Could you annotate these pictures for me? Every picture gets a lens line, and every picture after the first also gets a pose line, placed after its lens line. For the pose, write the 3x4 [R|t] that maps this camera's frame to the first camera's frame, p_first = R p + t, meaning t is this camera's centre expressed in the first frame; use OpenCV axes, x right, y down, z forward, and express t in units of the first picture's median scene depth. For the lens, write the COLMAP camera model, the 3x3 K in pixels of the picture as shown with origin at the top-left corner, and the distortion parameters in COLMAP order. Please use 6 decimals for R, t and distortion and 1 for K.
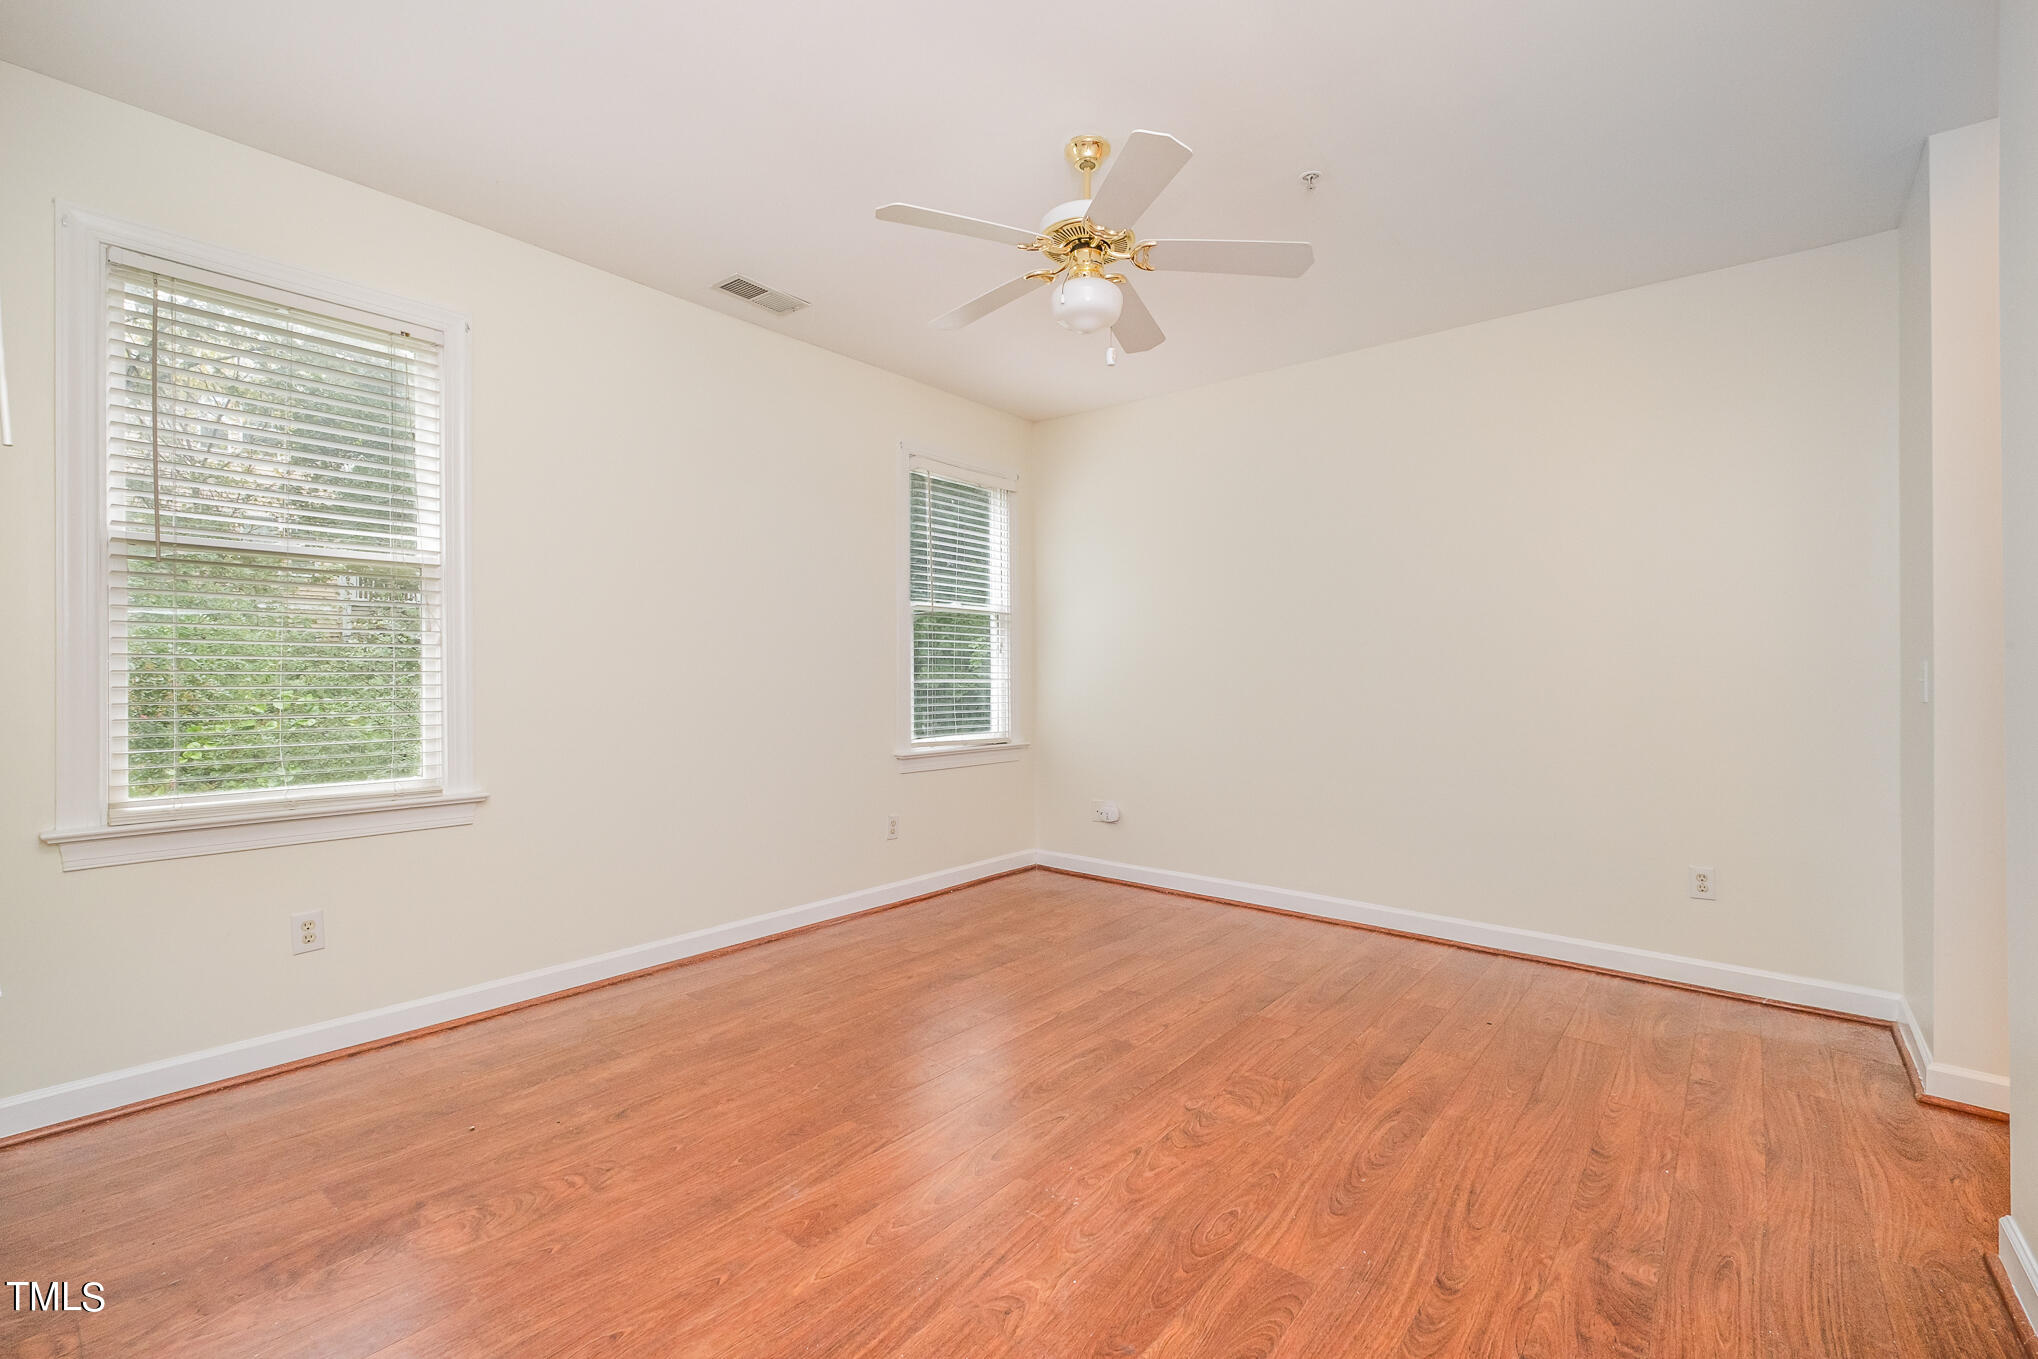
lens RADIAL K [[887.0, 0, 1019.0], [0, 887.0, 678.0], [0, 0, 1]] dist [0.004895, -0.003231]
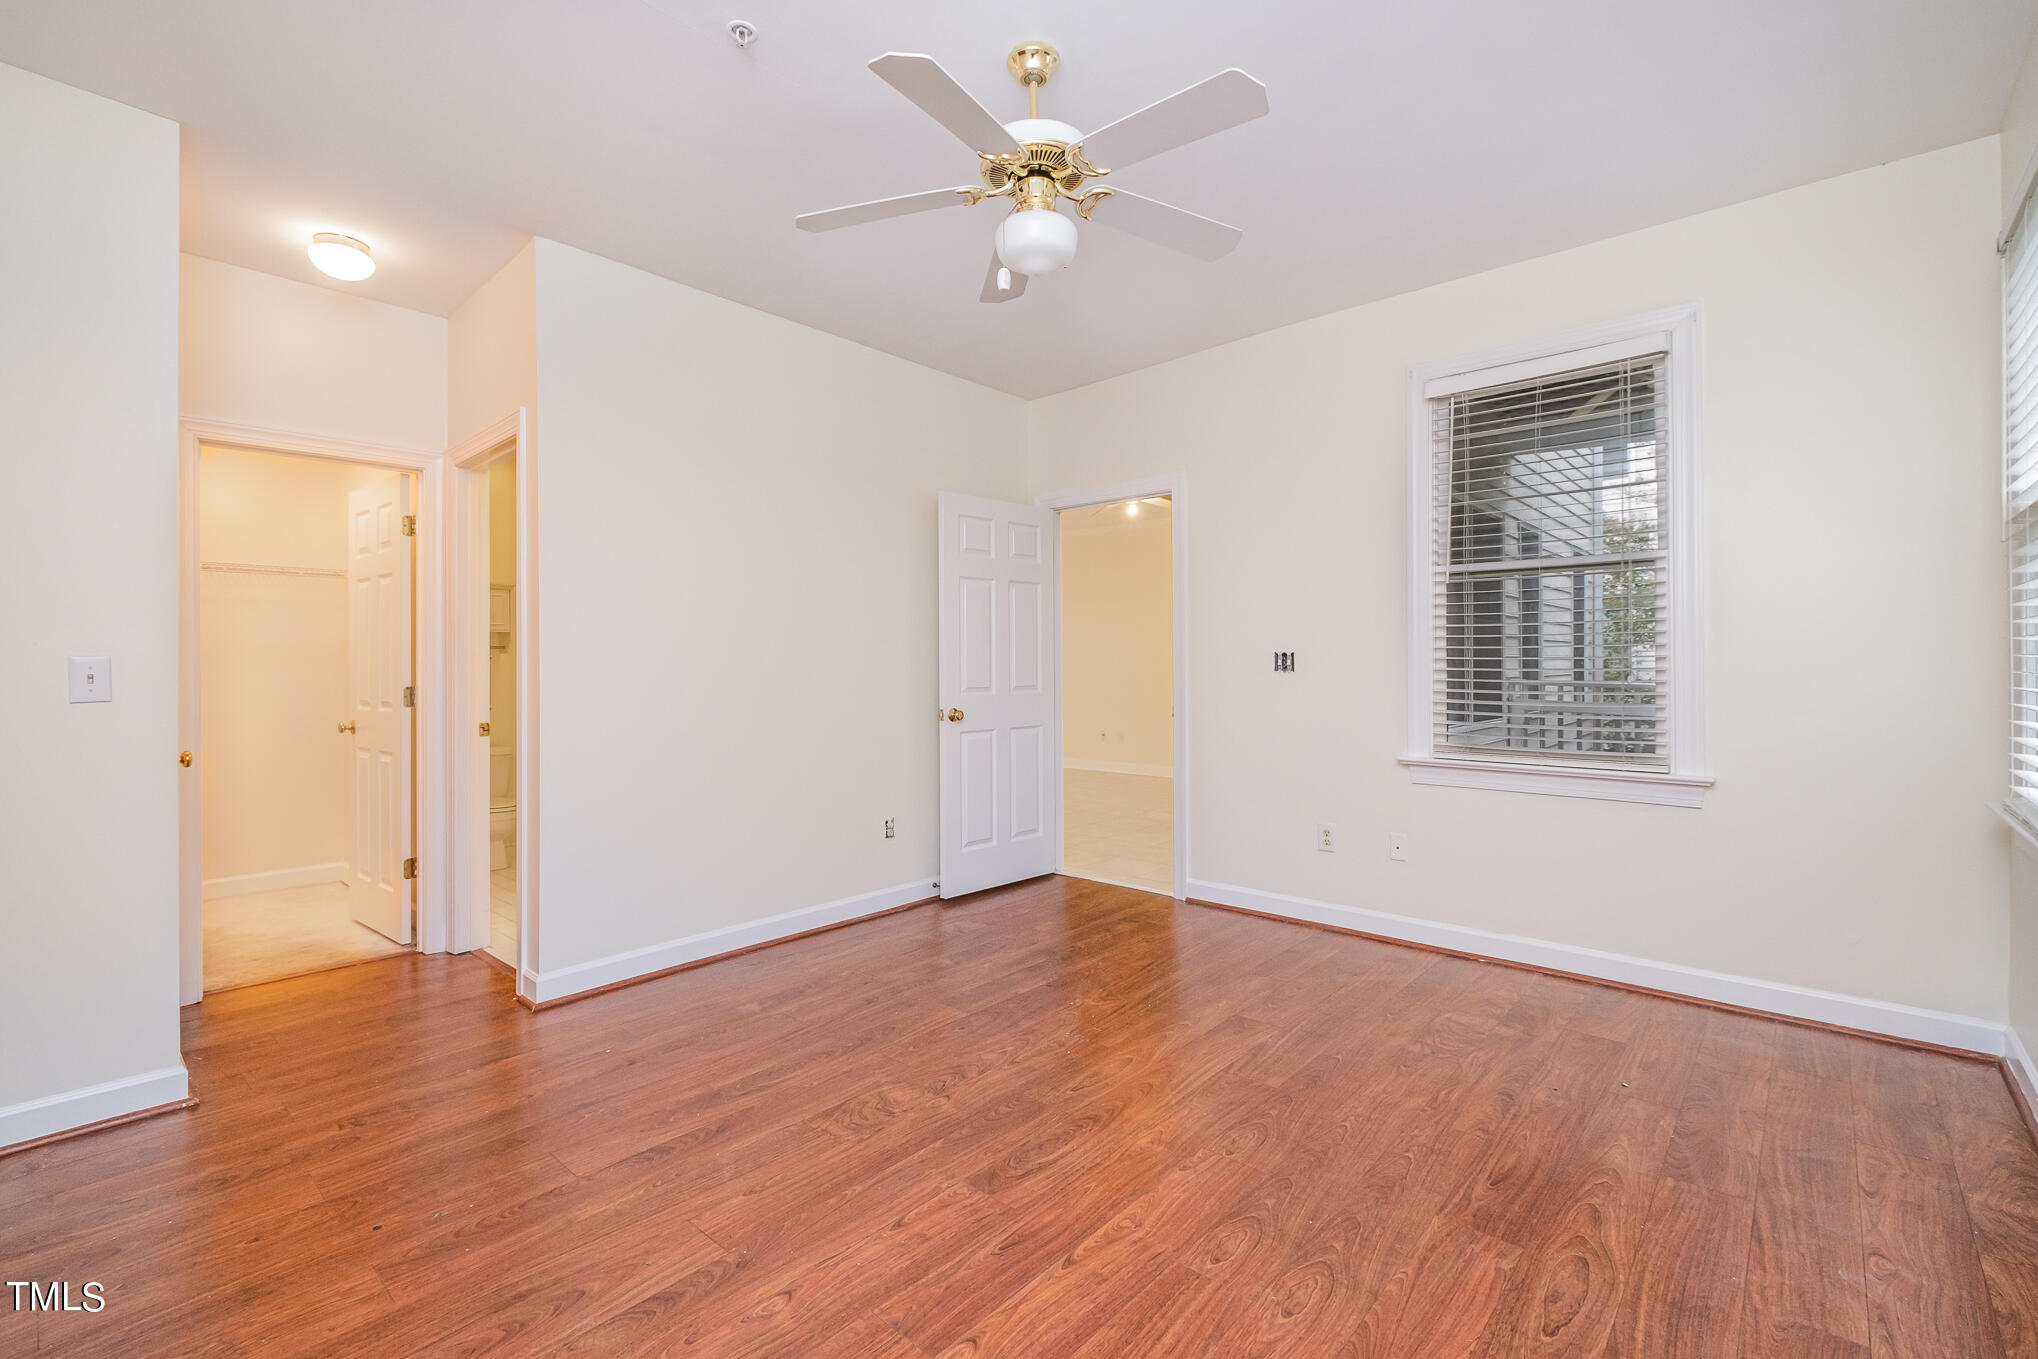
lens RADIAL K [[887.0, 0, 1018.6], [0, 887.0, 669.0], [0, 0, 1]] dist [0.004895, -0.003231]
pose [[-0.999050, 0.005473, 0.043234, 0.063773], [0.005604, 0.999980, 0.002921, -0.002381], [-0.043217, 0.003160, -0.999061, 2.010944]]
